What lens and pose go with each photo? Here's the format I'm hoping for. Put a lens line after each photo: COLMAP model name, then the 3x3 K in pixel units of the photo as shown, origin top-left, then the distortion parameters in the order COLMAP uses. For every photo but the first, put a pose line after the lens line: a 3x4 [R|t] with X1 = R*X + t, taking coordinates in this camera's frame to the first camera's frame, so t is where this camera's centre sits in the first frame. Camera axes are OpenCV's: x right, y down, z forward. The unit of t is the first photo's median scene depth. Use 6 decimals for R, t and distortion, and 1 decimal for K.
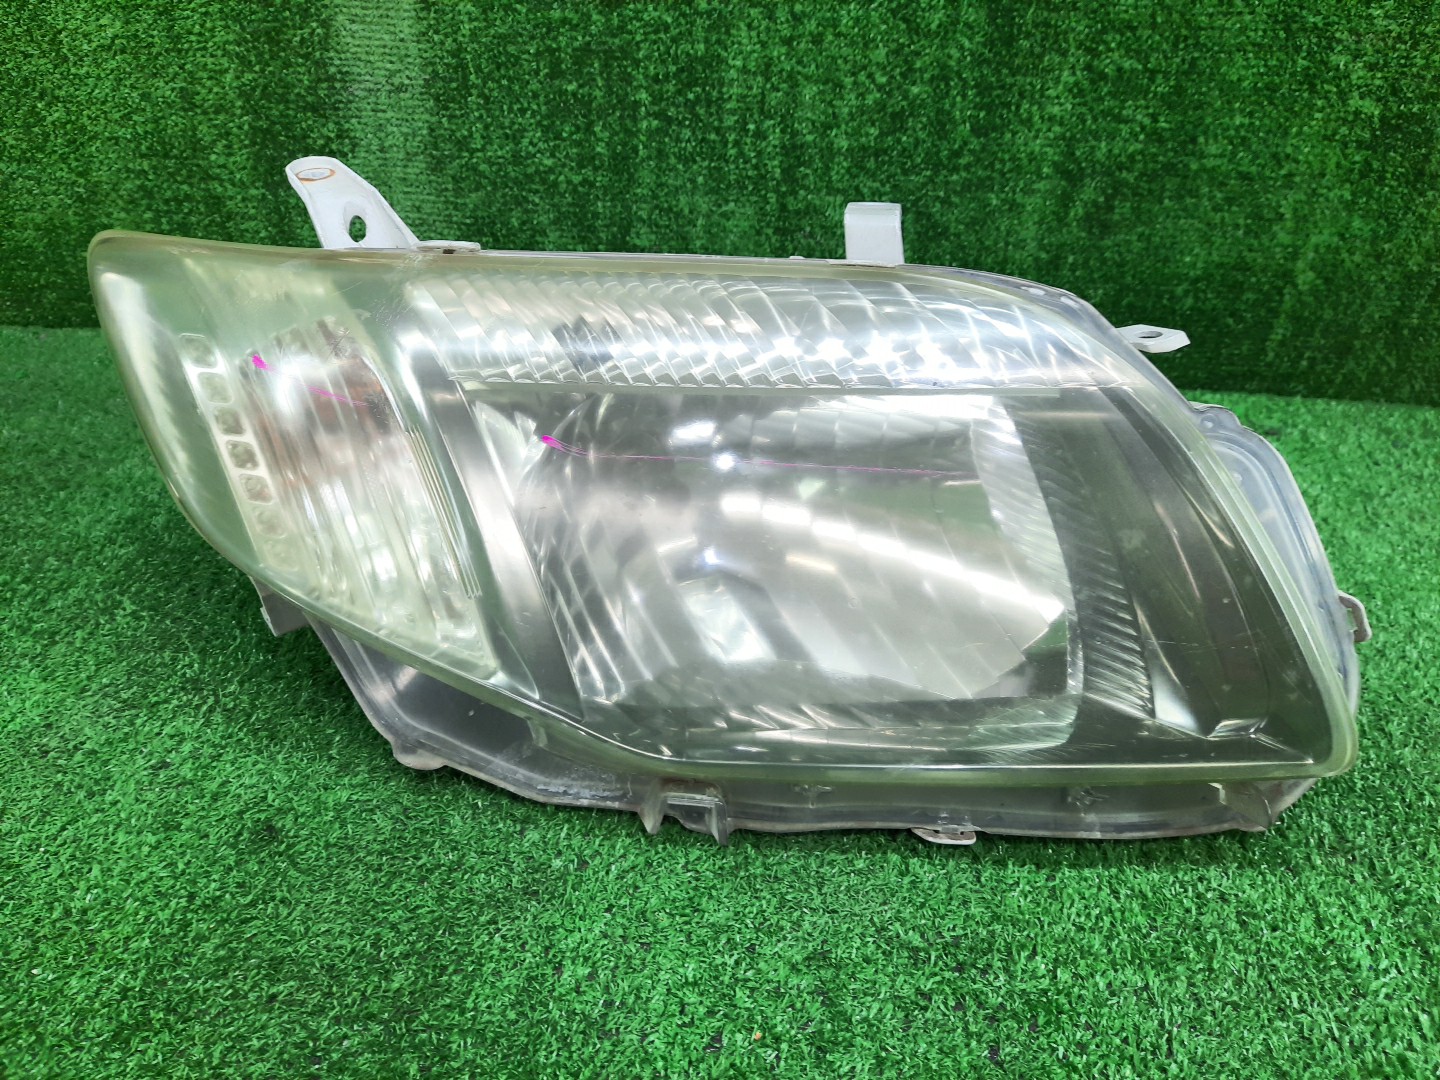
lens RADIAL K [[1074.0, 0, 711.4], [0, 1074.0, 549.4], [0, 0, 1]] dist [0.017391, -0.026581]
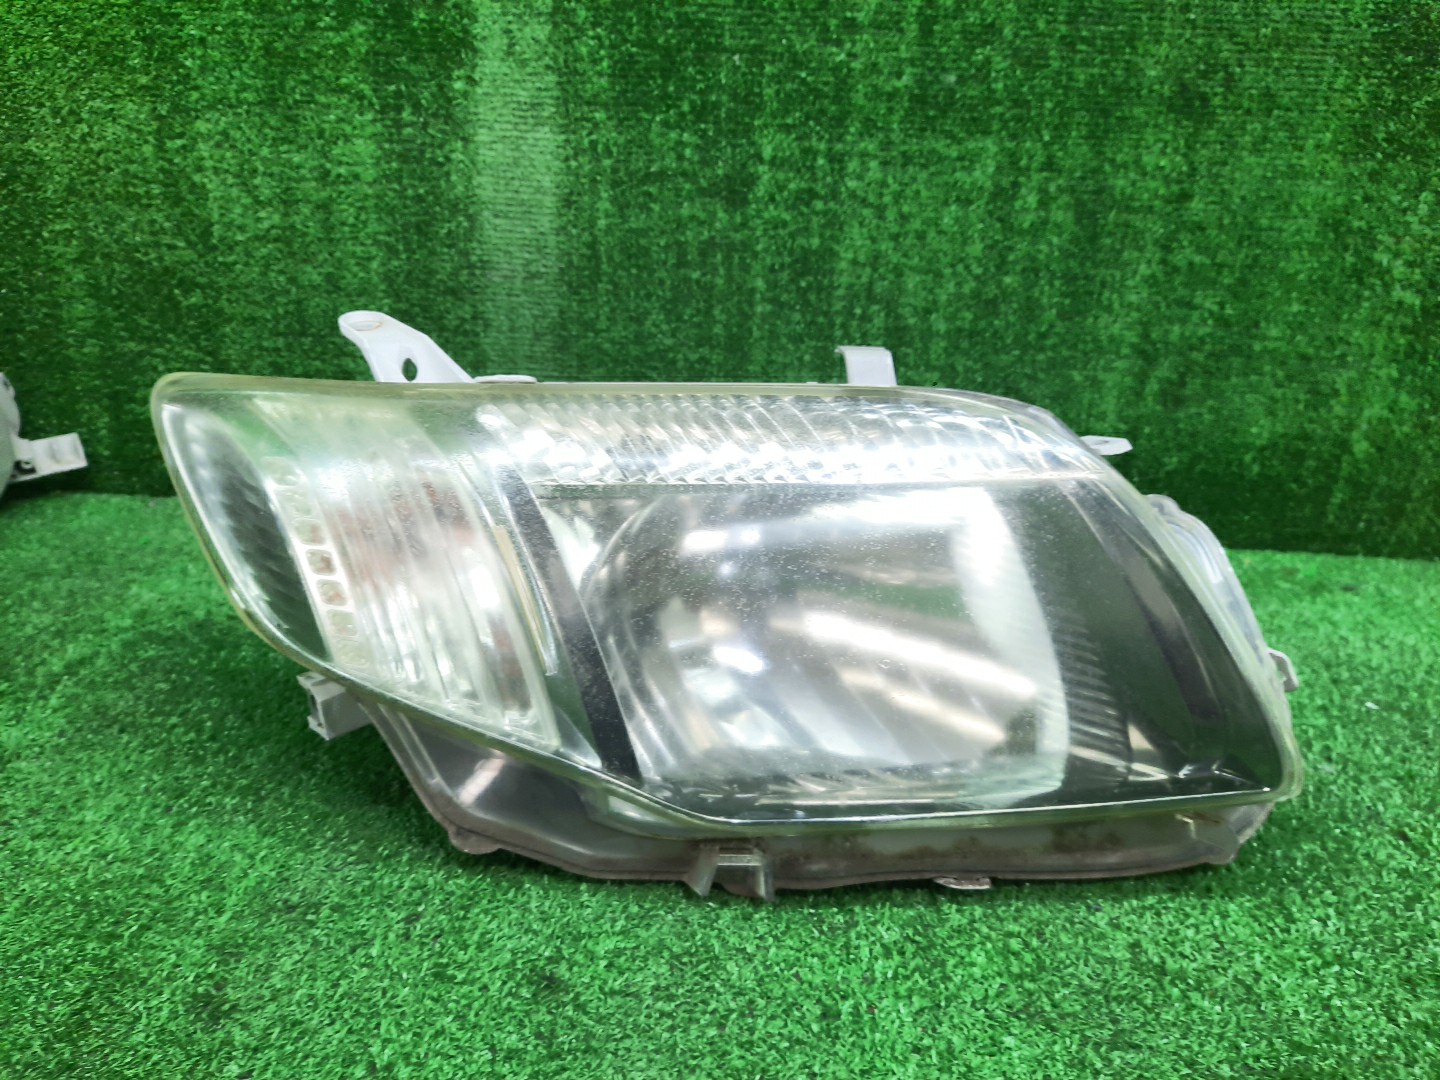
lens RADIAL K [[1076.5, 0, 714.2], [0, 1076.5, 548.1], [0, 0, 1]] dist [0.027246, -0.046363]
pose [[0.998620, -0.005476, 0.052238, -0.171318], [0.014050, 0.986161, -0.165195, 0.020912], [-0.050610, 0.165701, 0.984877, -0.024371]]
